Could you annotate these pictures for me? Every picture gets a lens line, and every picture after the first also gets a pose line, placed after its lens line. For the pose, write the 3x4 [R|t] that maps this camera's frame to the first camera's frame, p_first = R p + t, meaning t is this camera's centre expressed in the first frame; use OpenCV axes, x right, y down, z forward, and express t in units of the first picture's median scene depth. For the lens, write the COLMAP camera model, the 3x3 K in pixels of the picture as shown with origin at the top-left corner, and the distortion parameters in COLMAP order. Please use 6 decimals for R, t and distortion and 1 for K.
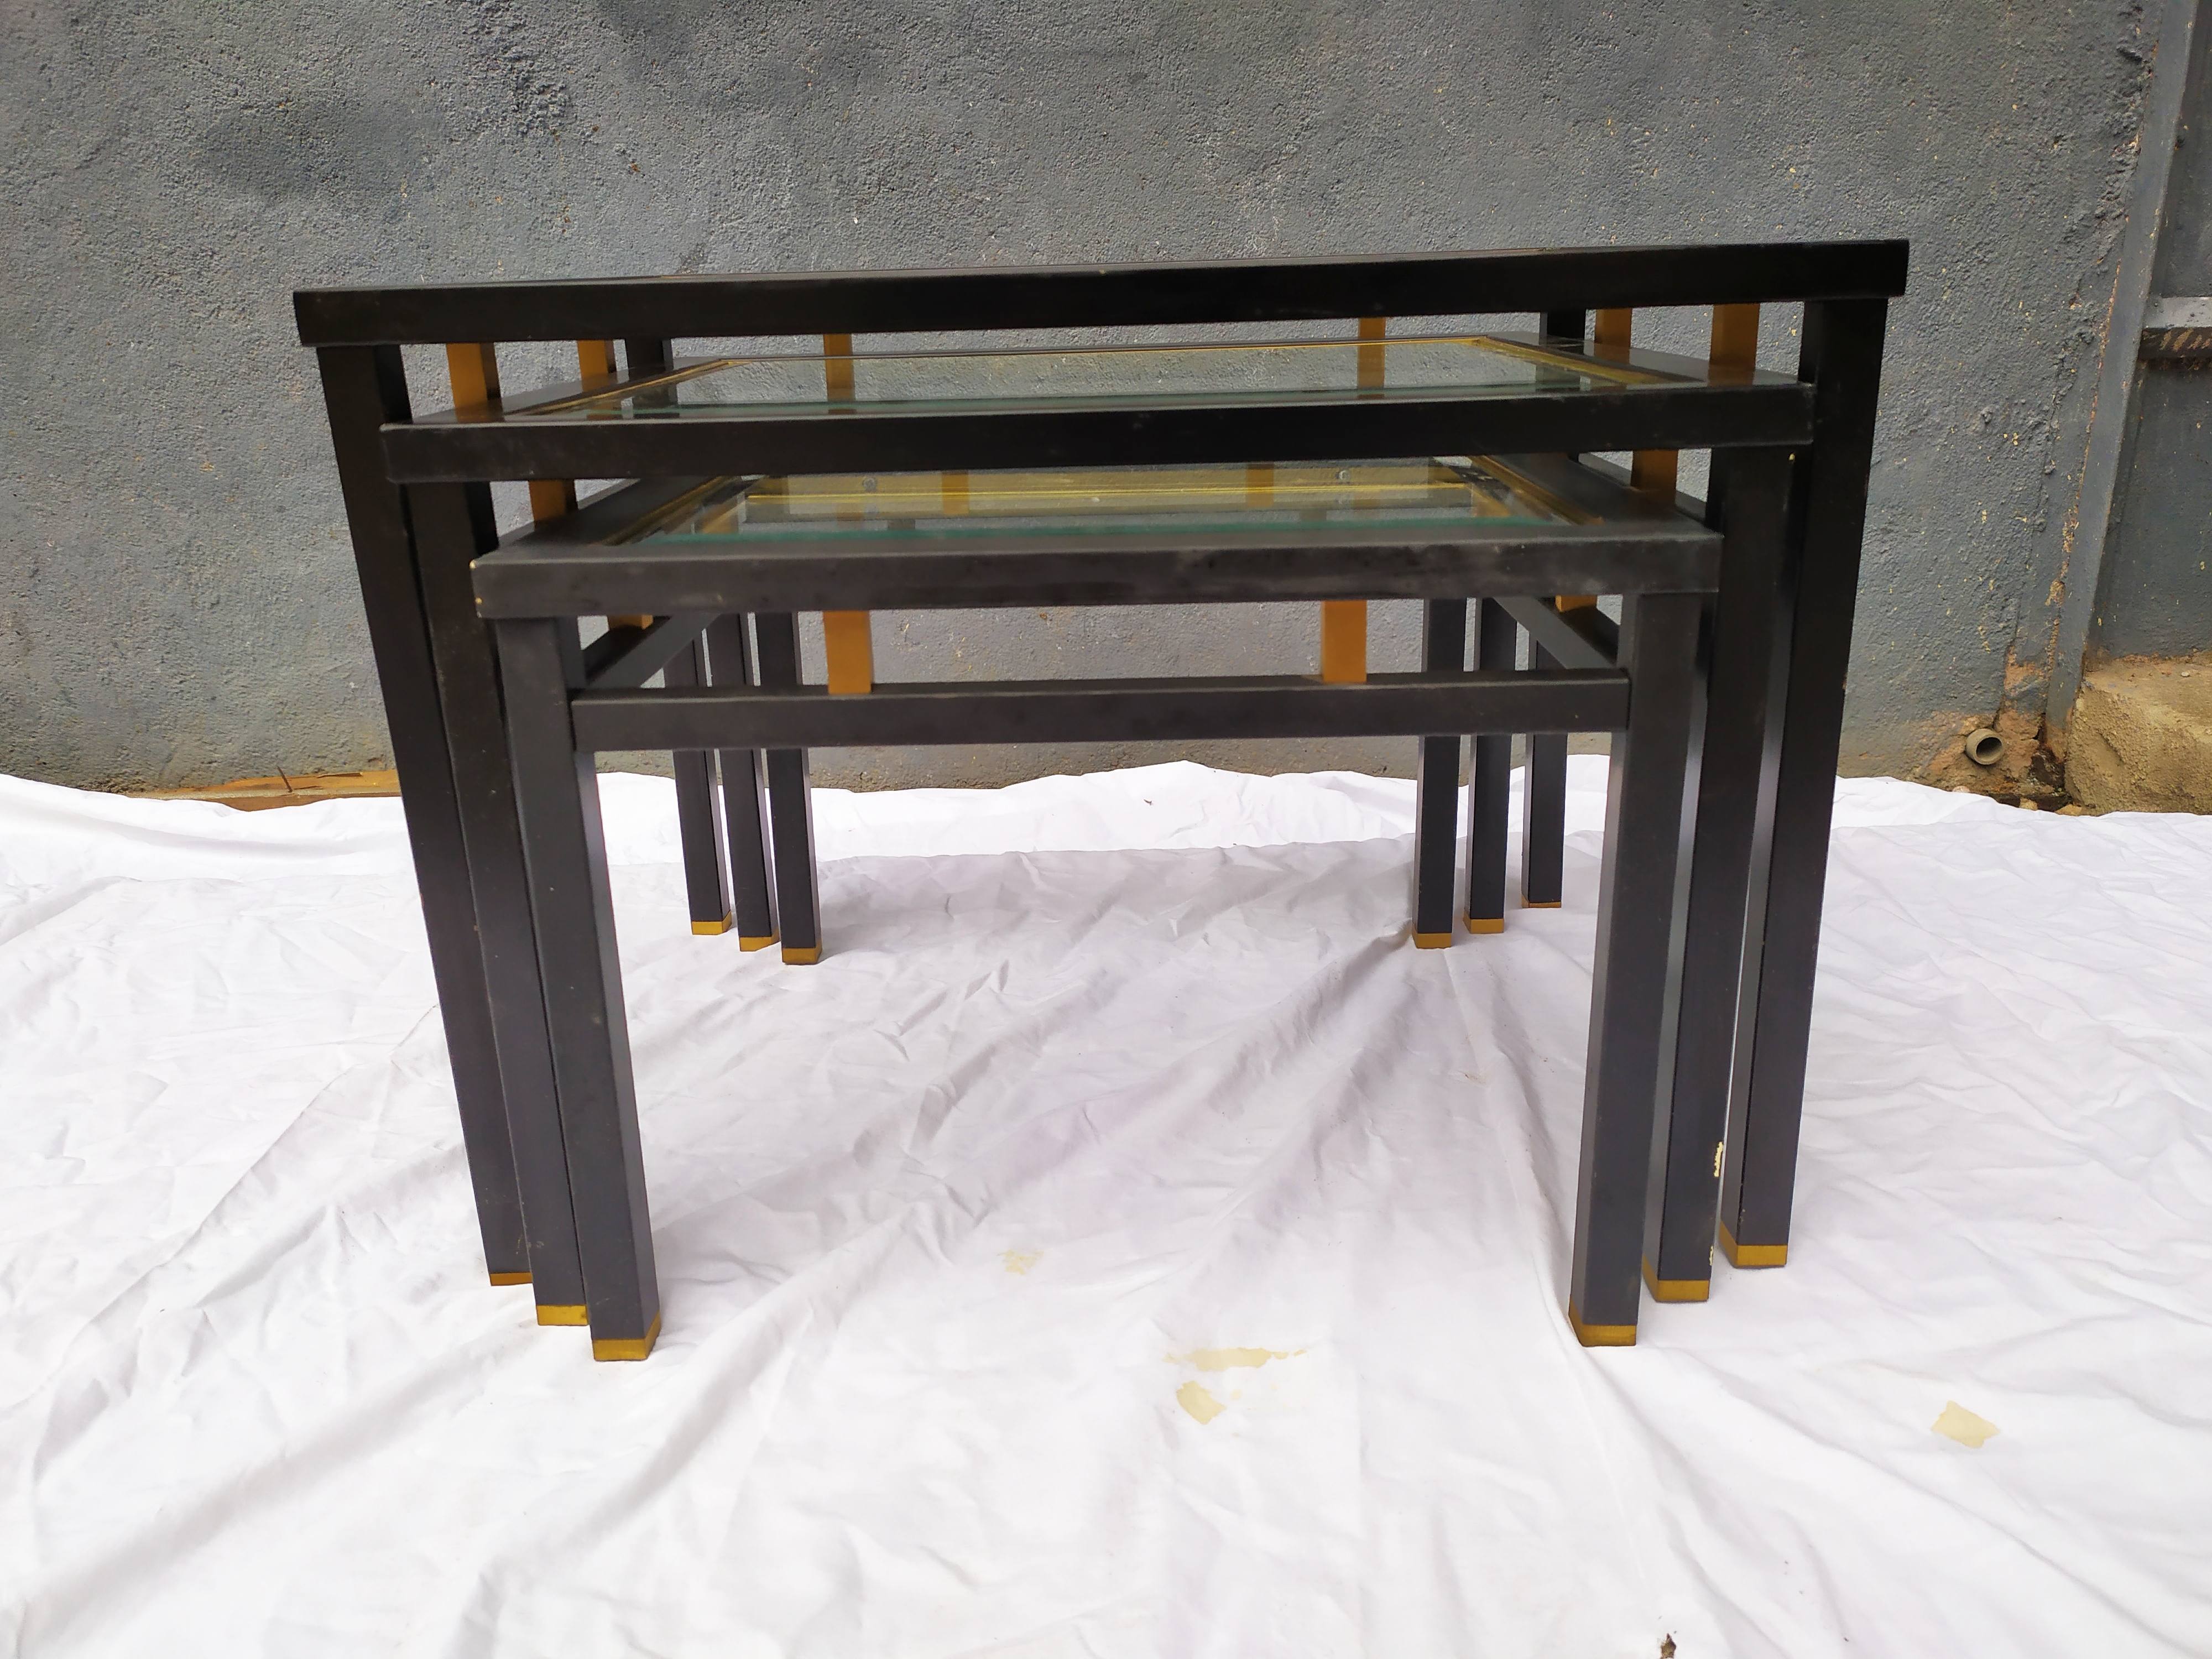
lens RADIAL K [[1713.3, 0, 1073.4], [0, 1713.3, 813.4], [0, 0, 1]] dist [0.031214, -0.039000]
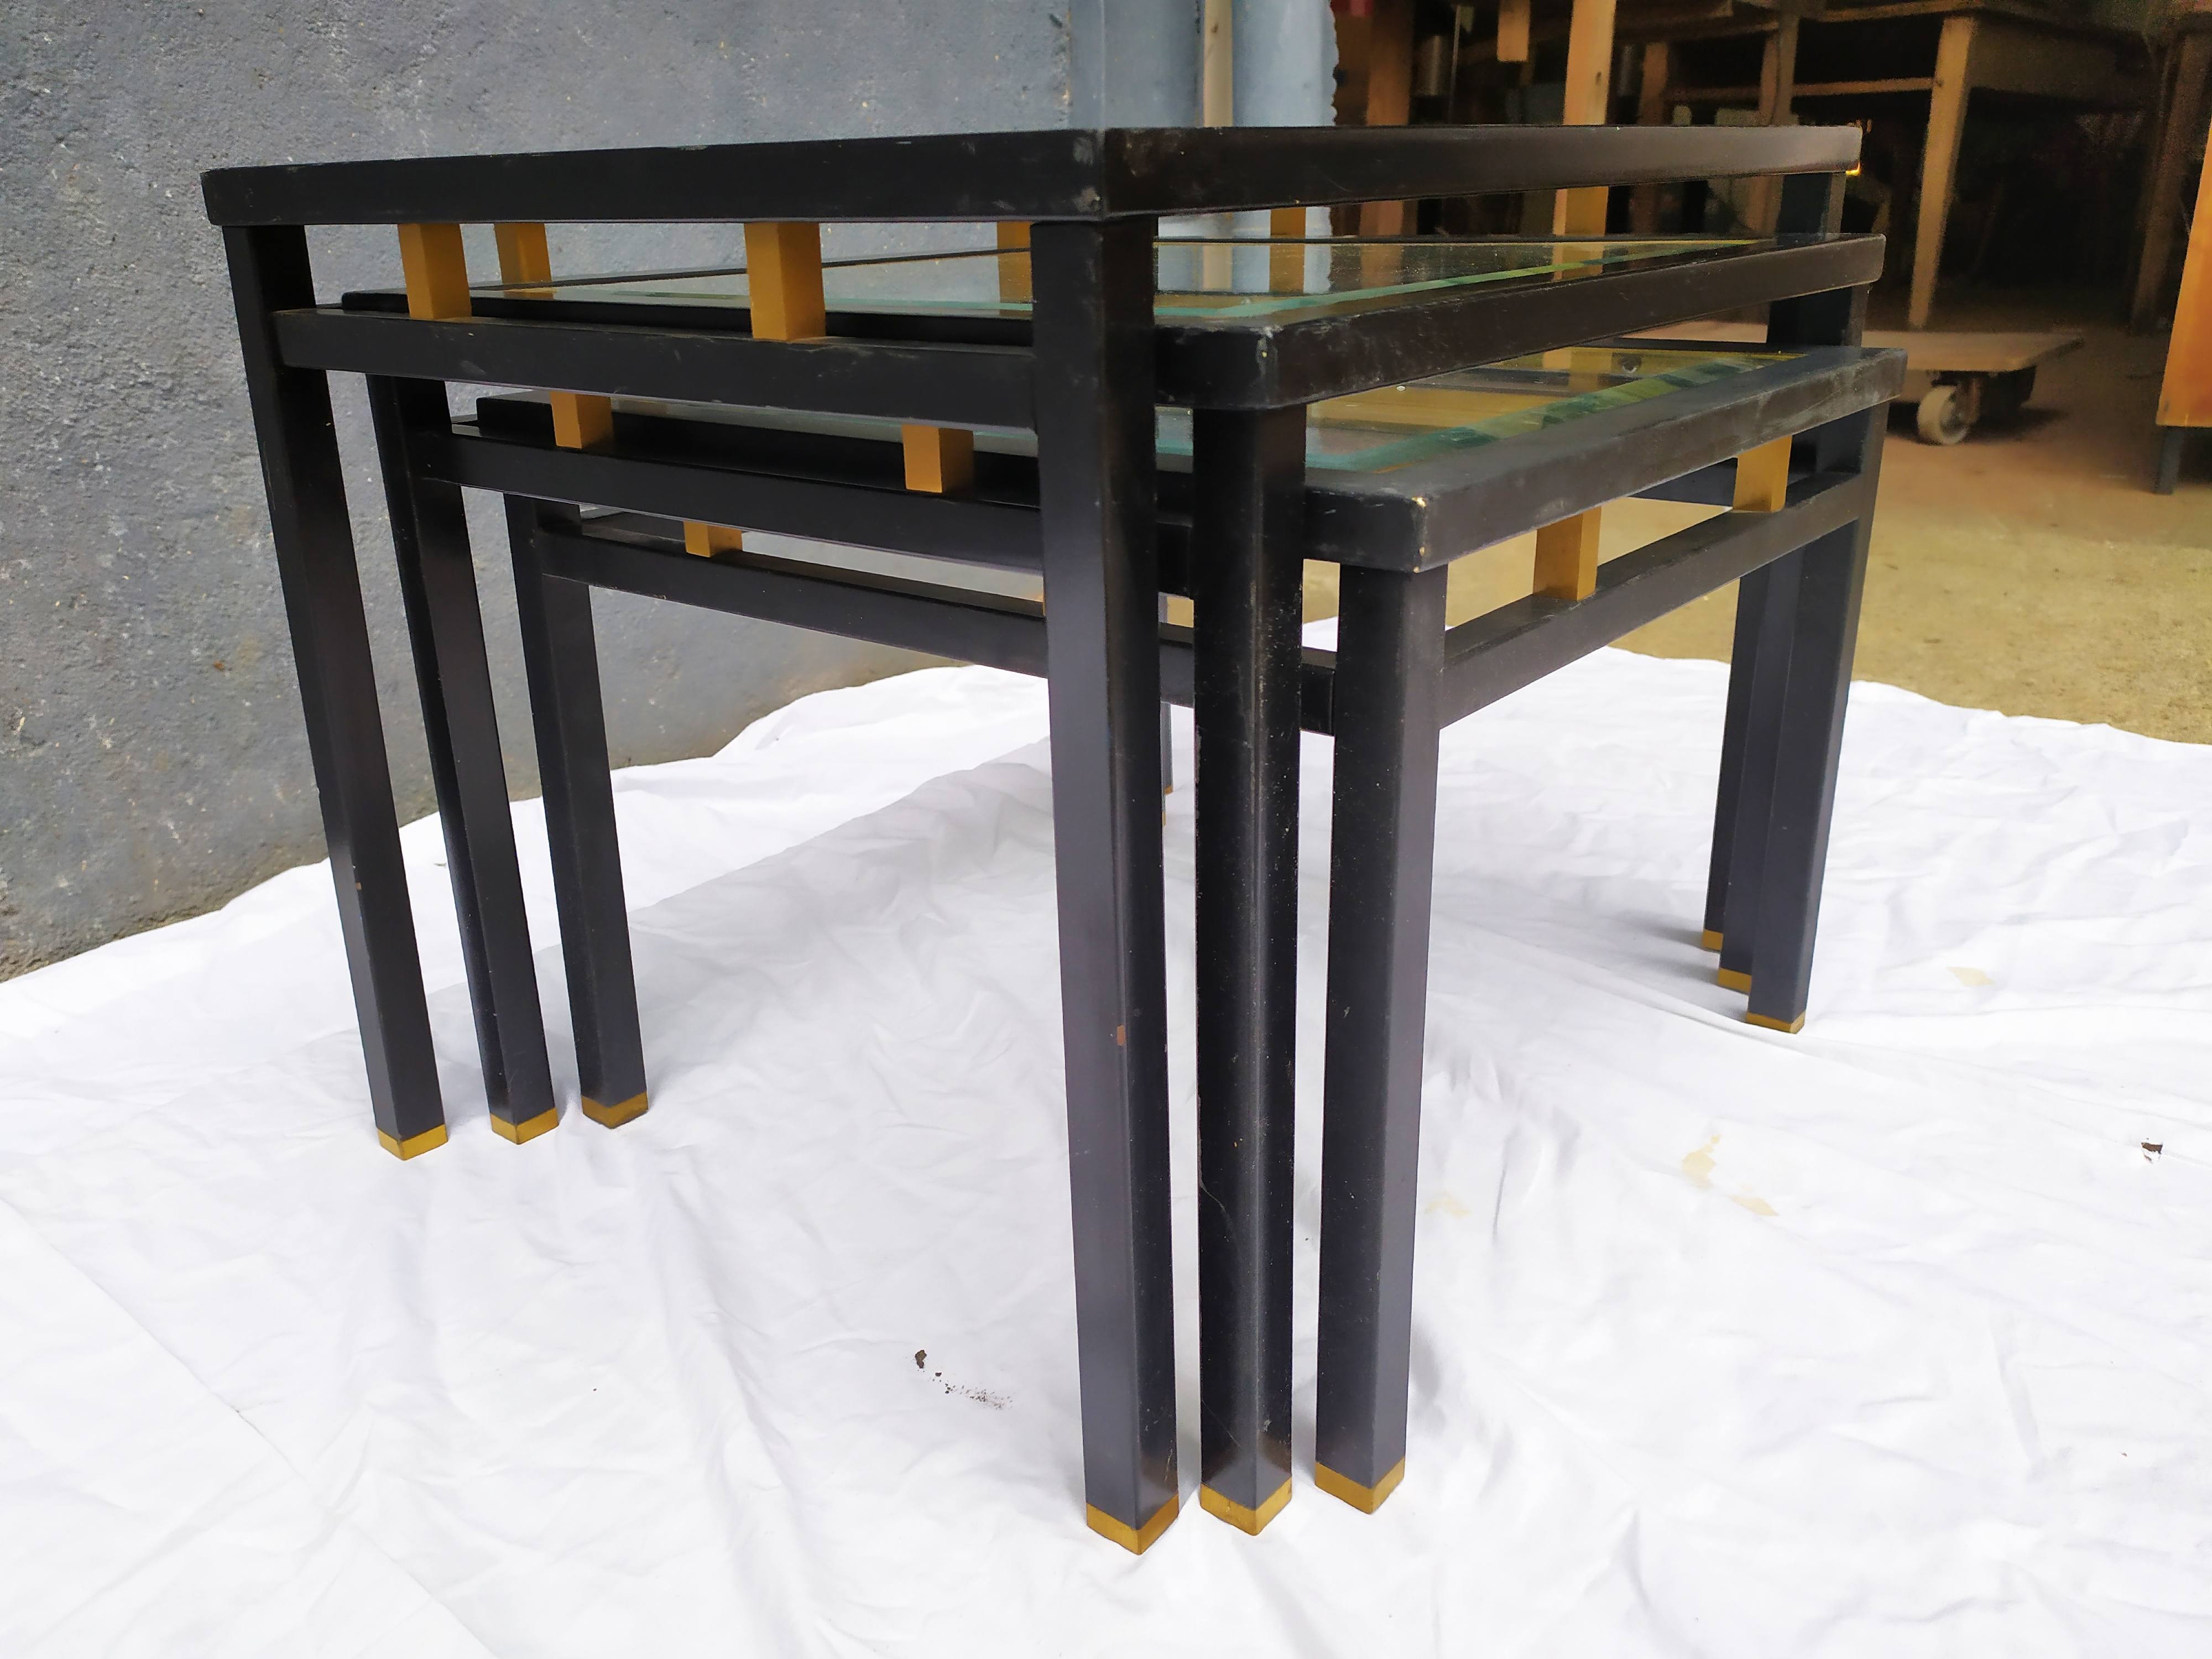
lens RADIAL K [[1736.1, 0, 1123.5], [0, 1736.1, 812.4], [0, 0, 1]] dist [0.023765, -0.029243]
pose [[0.602760, -0.260858, 0.754078, -0.399499], [0.254591, 0.958530, 0.128081, -0.056587], [-0.756217, 0.114779, 0.644175, 0.247840]]
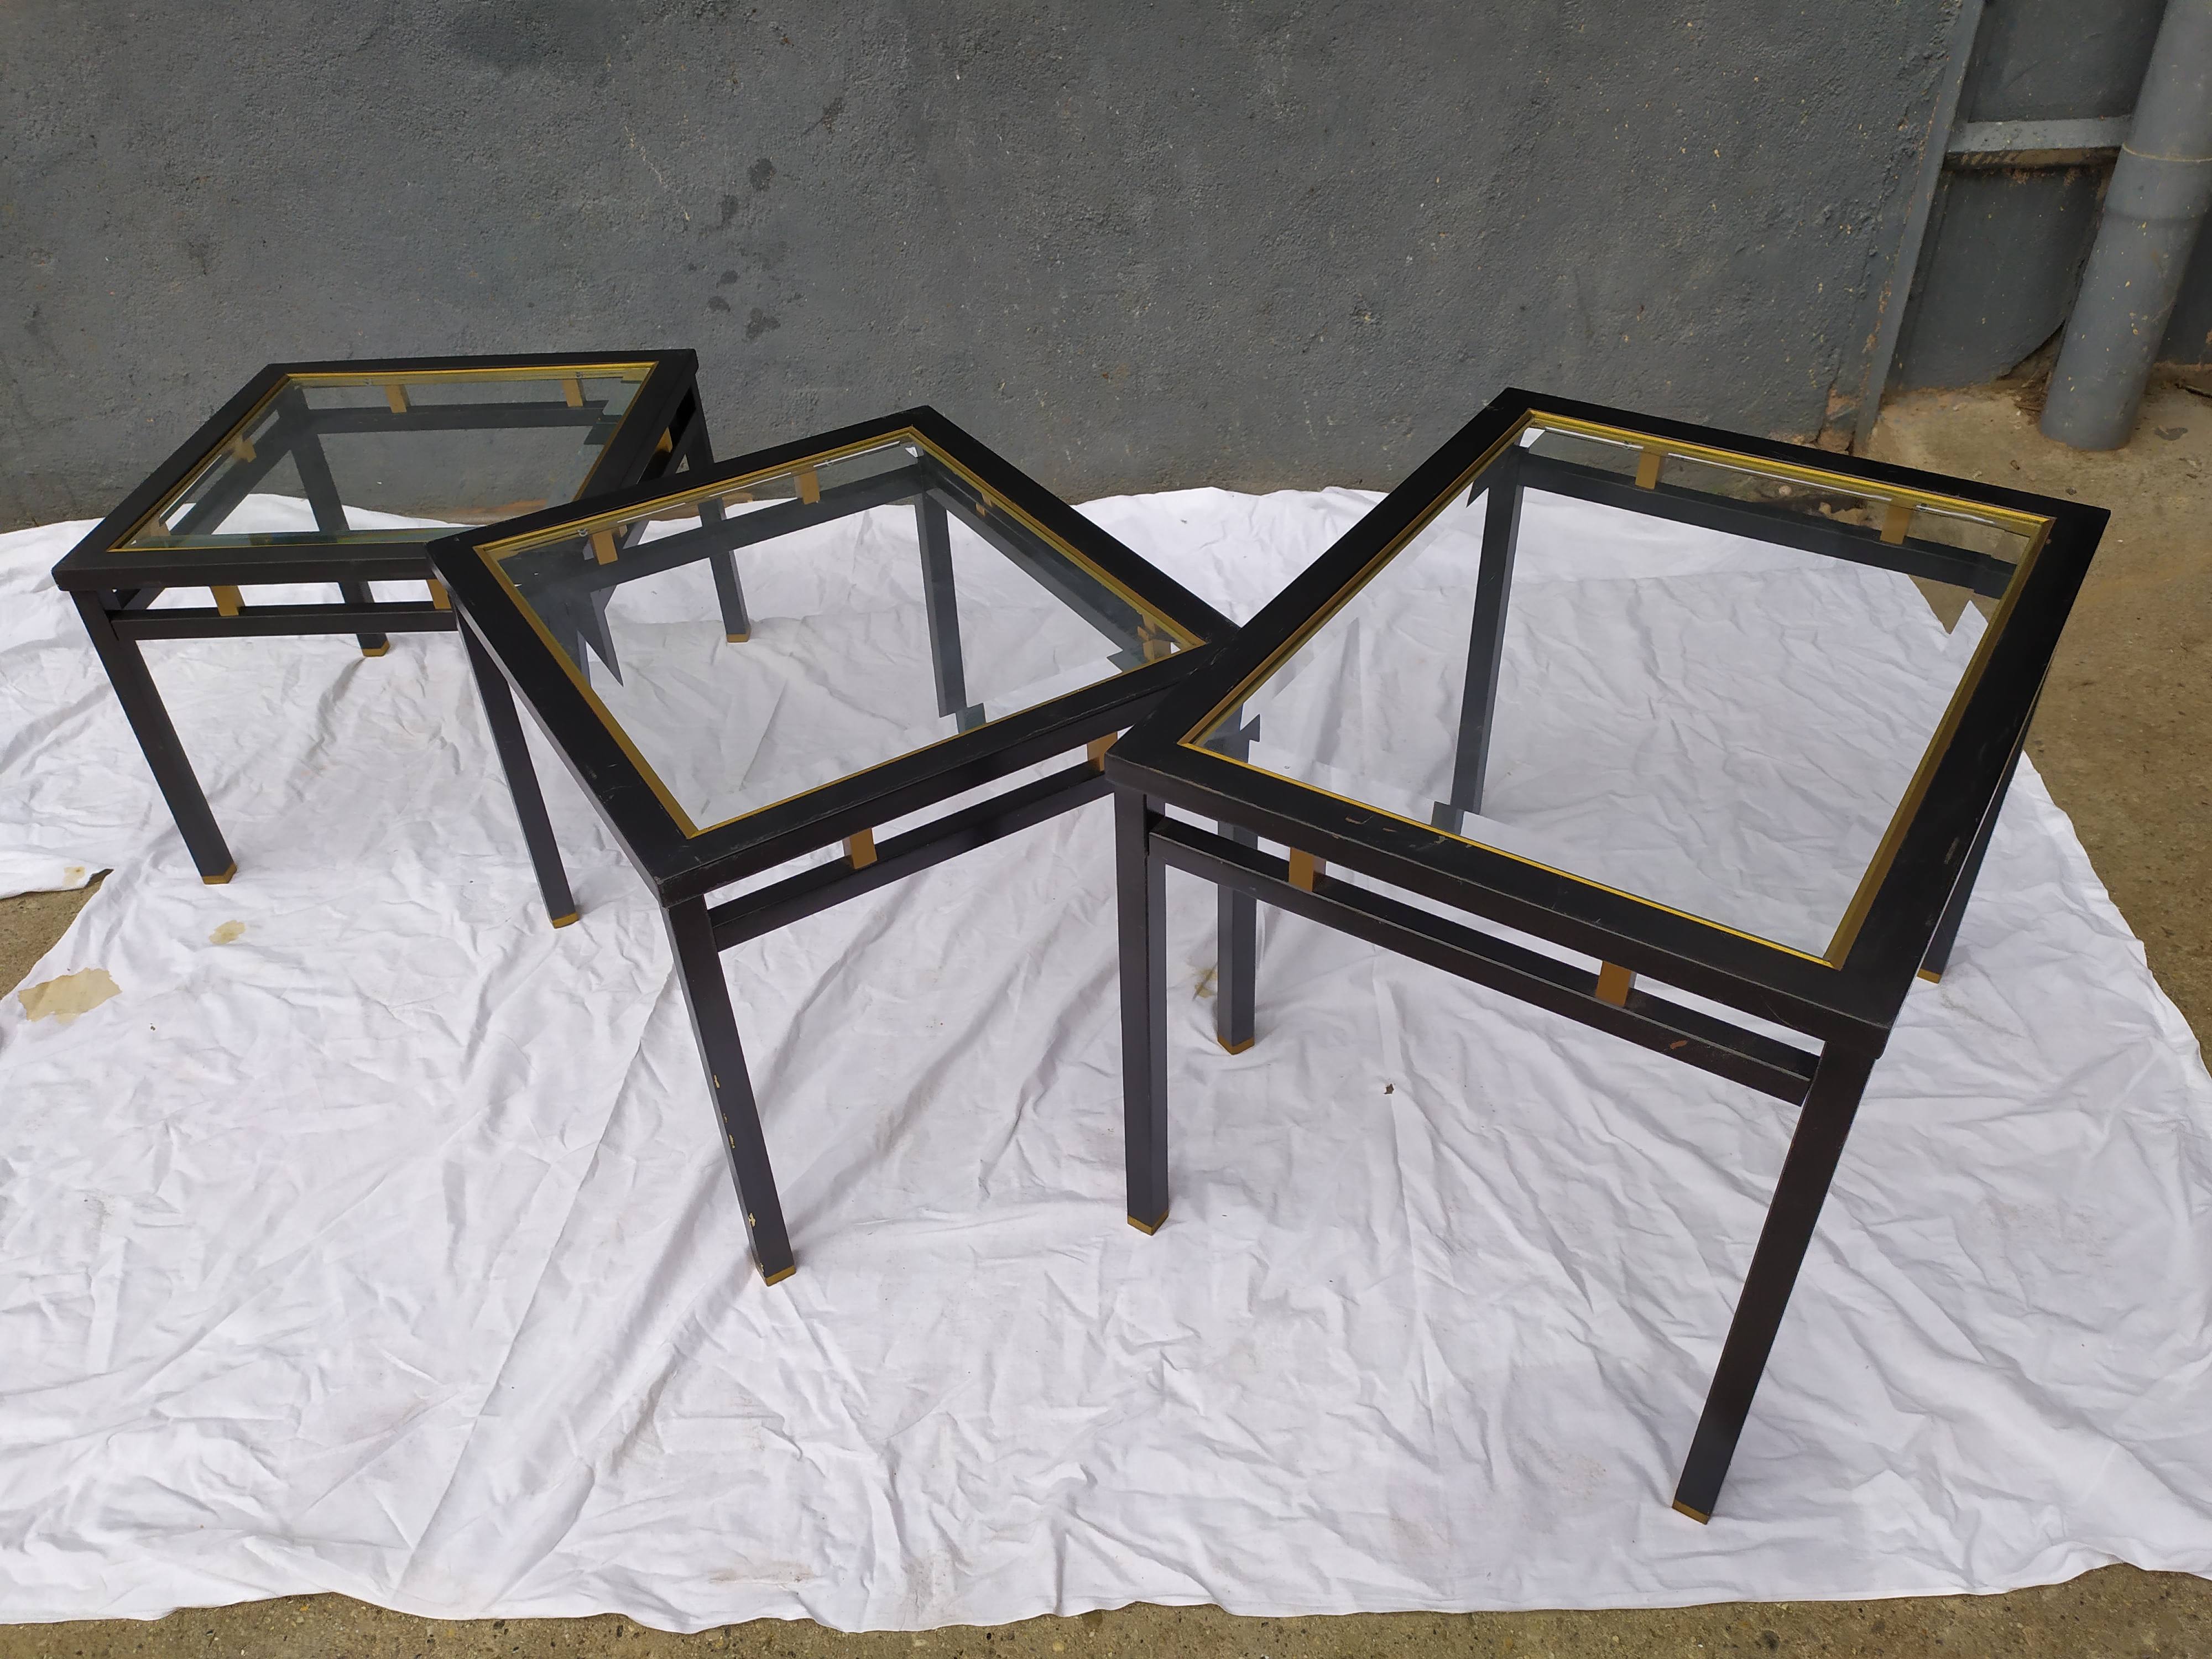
lens RADIAL K [[1713.3, 0, 1099.5], [0, 1713.3, 883.1], [0, 0, 1]] dist [0.031214, -0.039000]
pose [[0.999827, -0.014492, -0.011656, -0.014795], [0.017653, 0.936720, 0.349633, -0.231040], [0.005852, -0.349779, 0.936814, -0.423012]]
